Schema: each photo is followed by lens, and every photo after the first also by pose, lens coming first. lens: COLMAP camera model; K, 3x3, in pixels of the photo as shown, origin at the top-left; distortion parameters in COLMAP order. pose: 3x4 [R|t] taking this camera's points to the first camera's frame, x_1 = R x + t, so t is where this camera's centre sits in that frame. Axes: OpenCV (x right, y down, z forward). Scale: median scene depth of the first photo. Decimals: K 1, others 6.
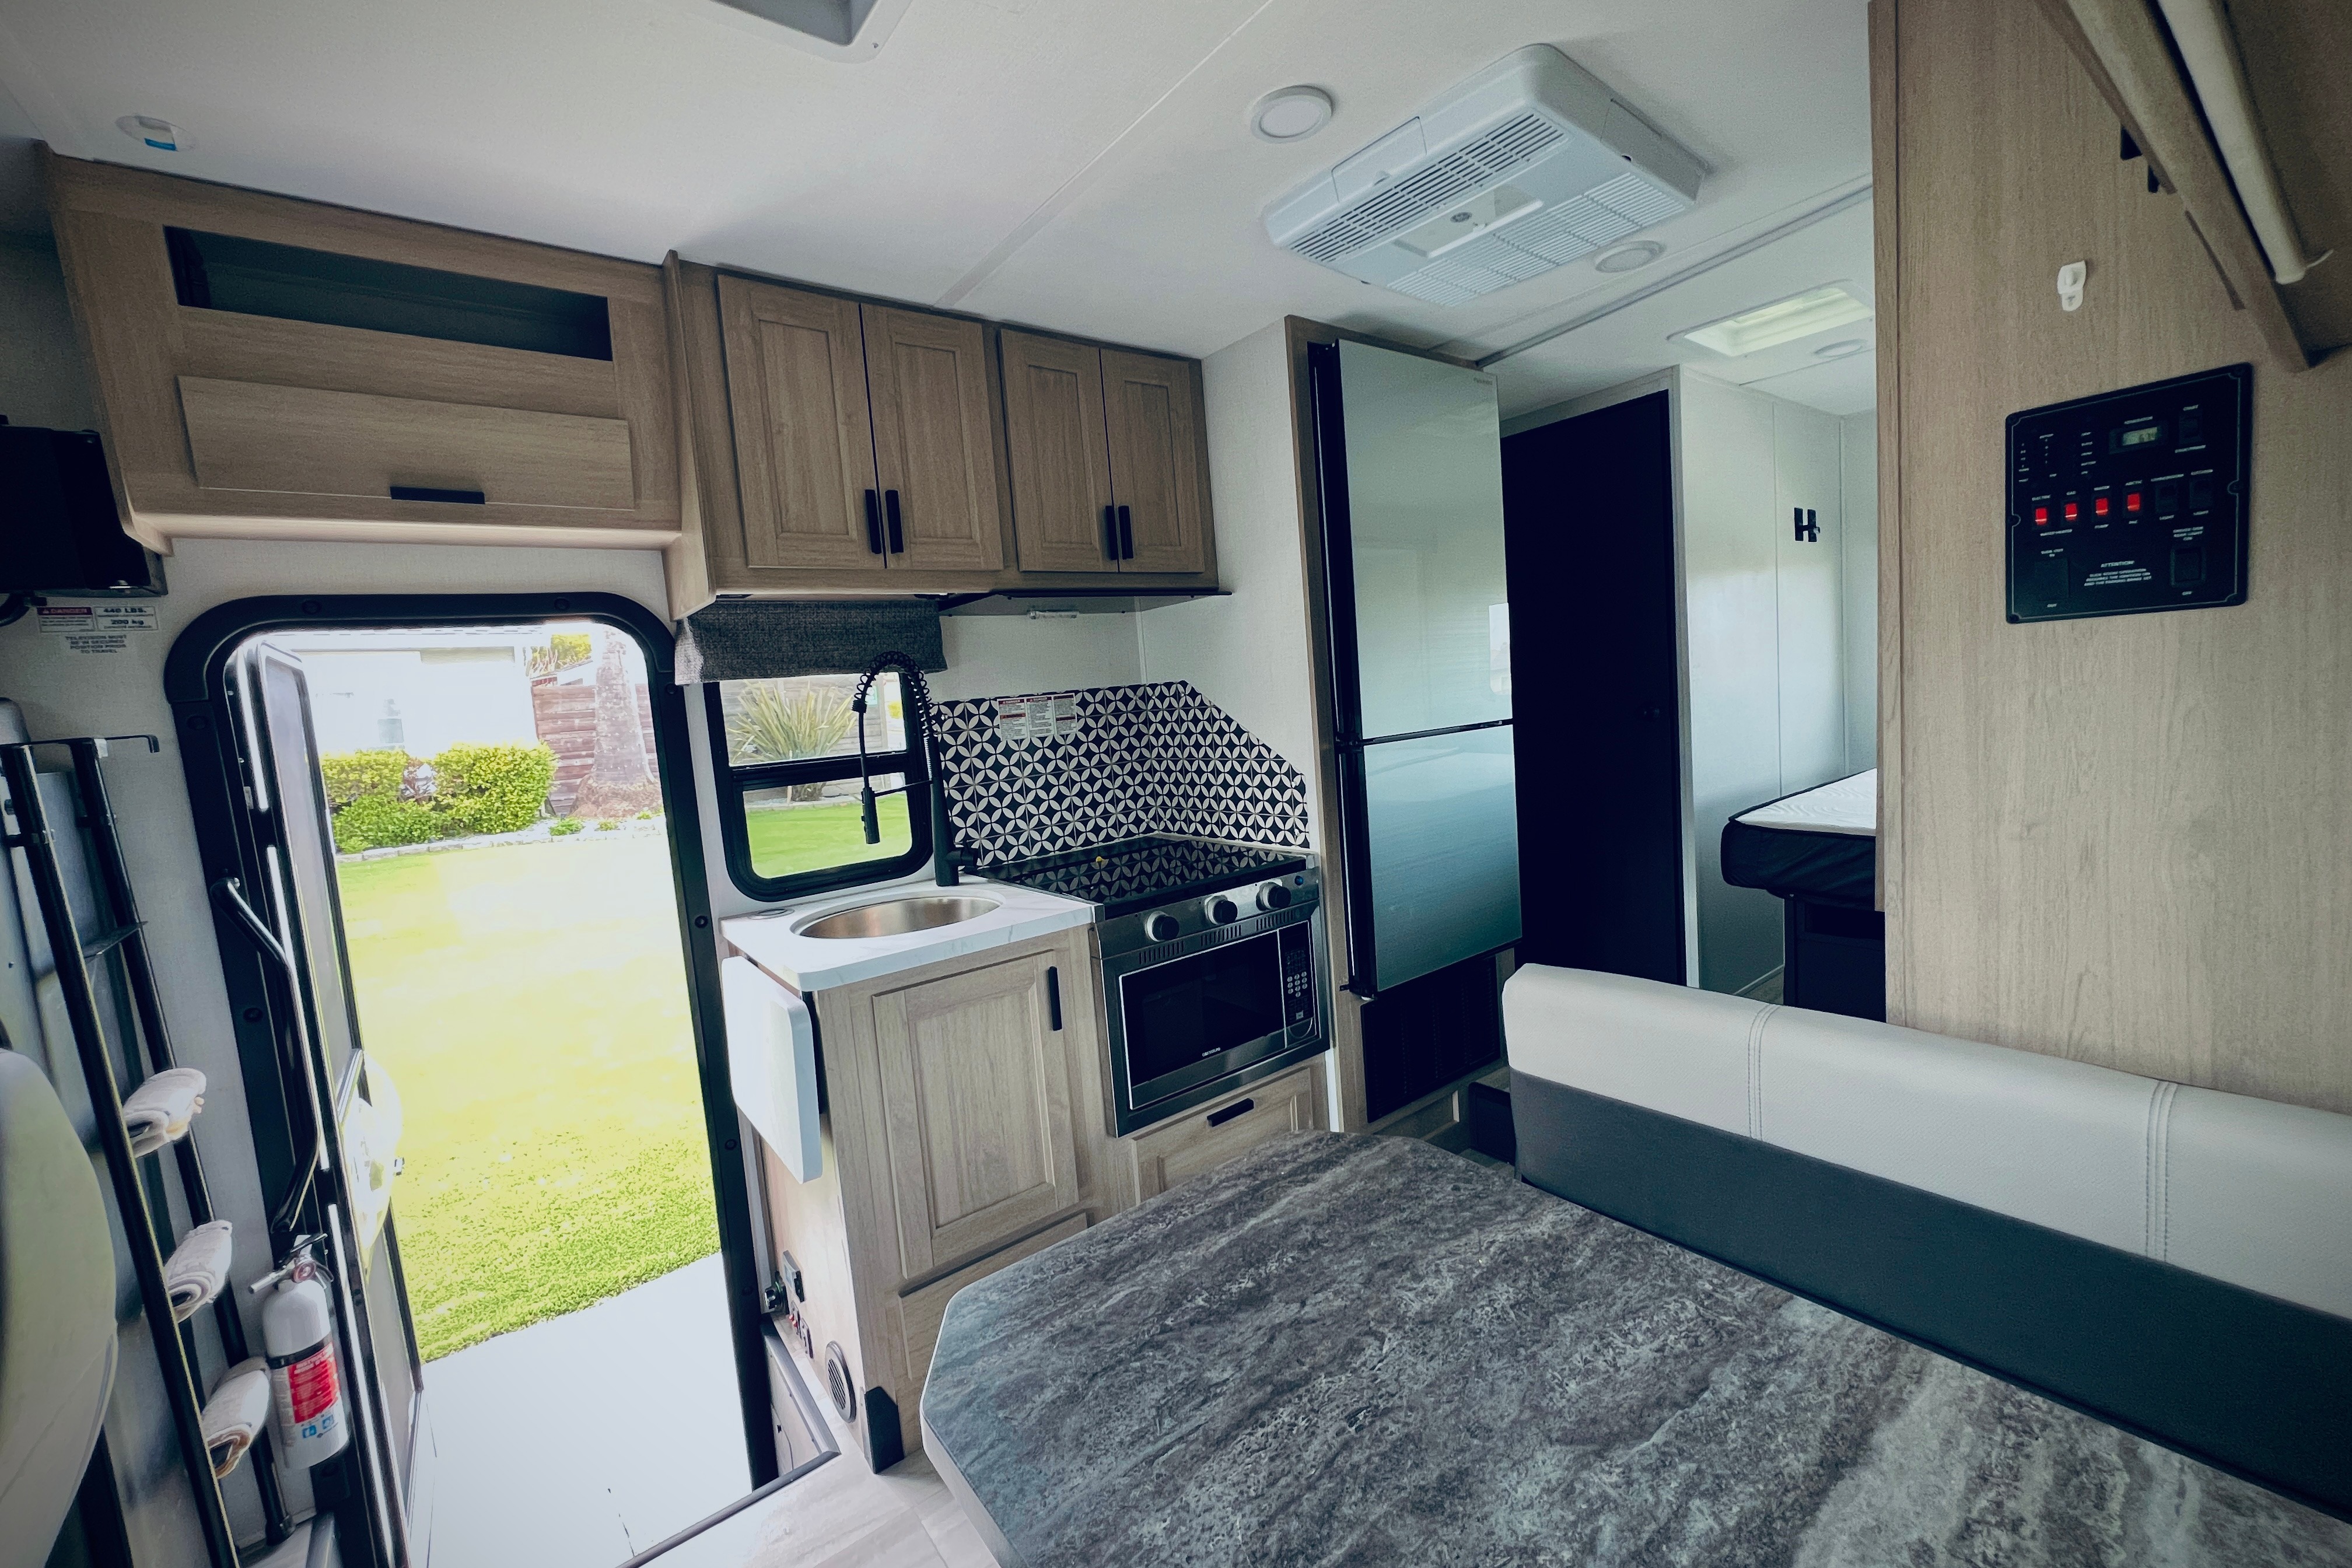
lens RADIAL K [[942.3, 0, 1170.6], [0, 942.3, 776.6], [0, 0, 1]] dist [-0.003142, 0.000953]
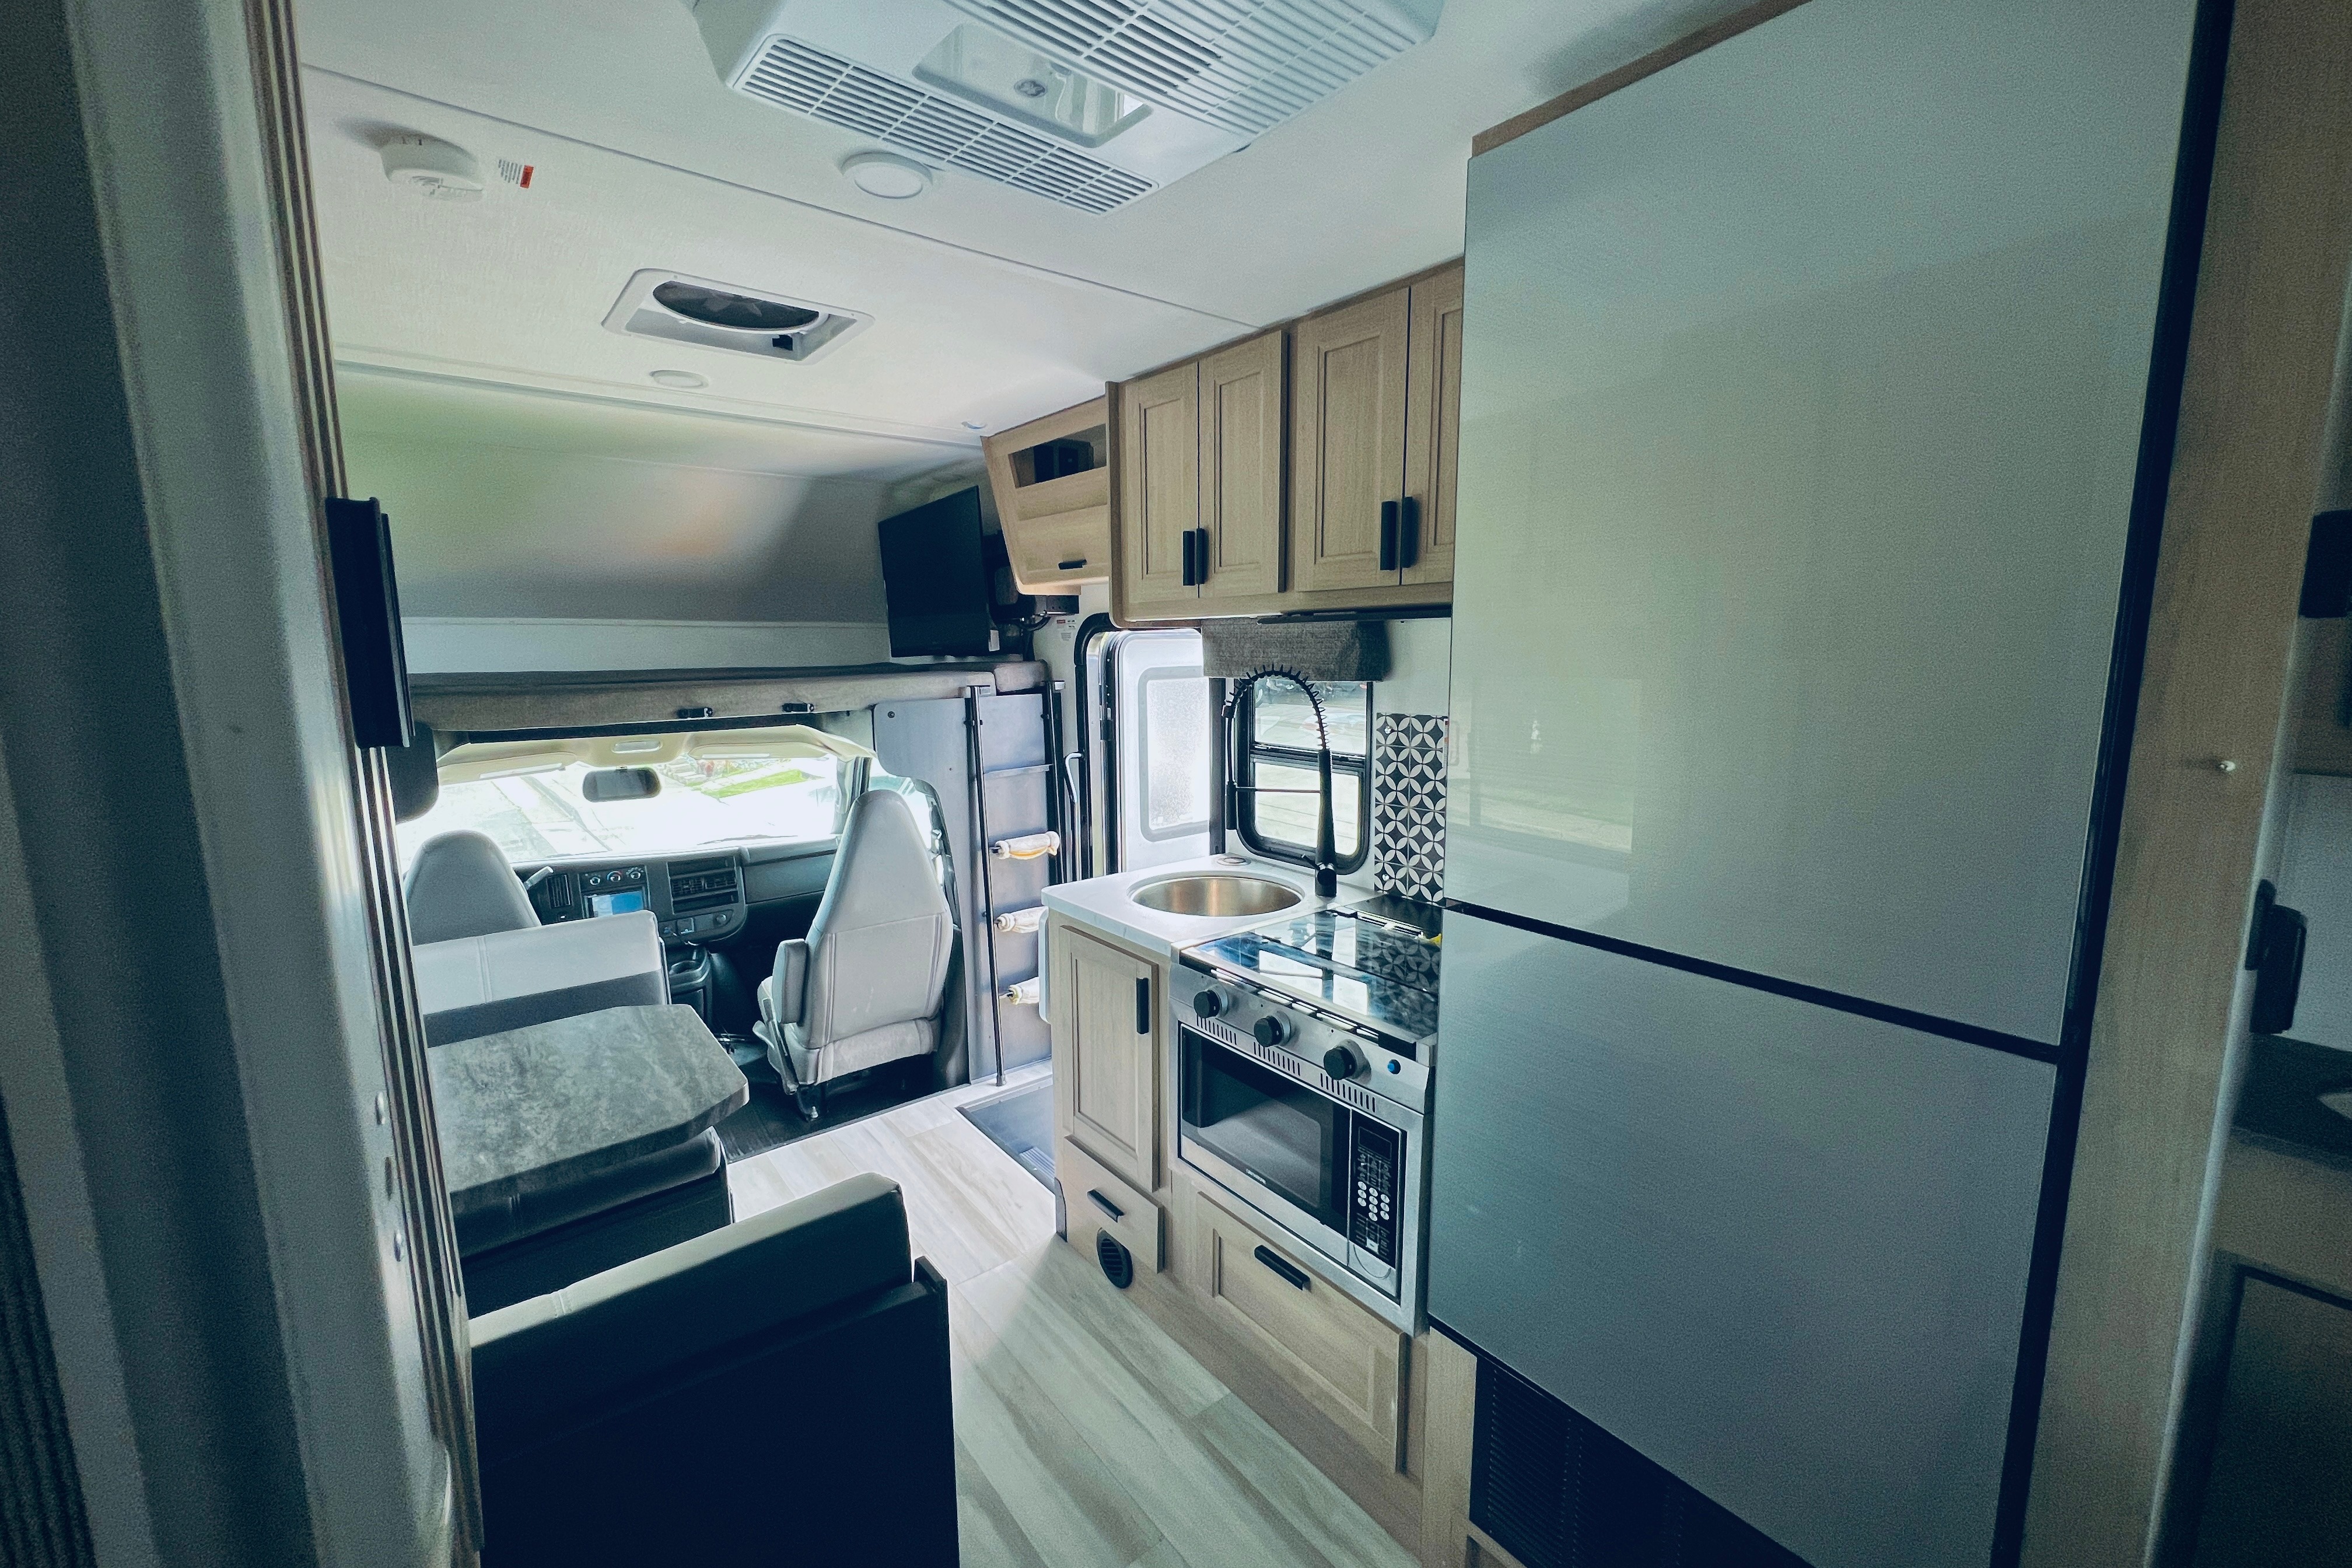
lens RADIAL K [[942.3, 0, 1175.0], [0, 942.3, 773.6], [0, 0, 1]] dist [-0.003142, 0.000953]
pose [[0.023701, 0.216800, -0.975928, 0.934562], [-0.086068, 0.973021, 0.214063, -0.278007], [0.996007, 0.078923, 0.041721, 1.022957]]
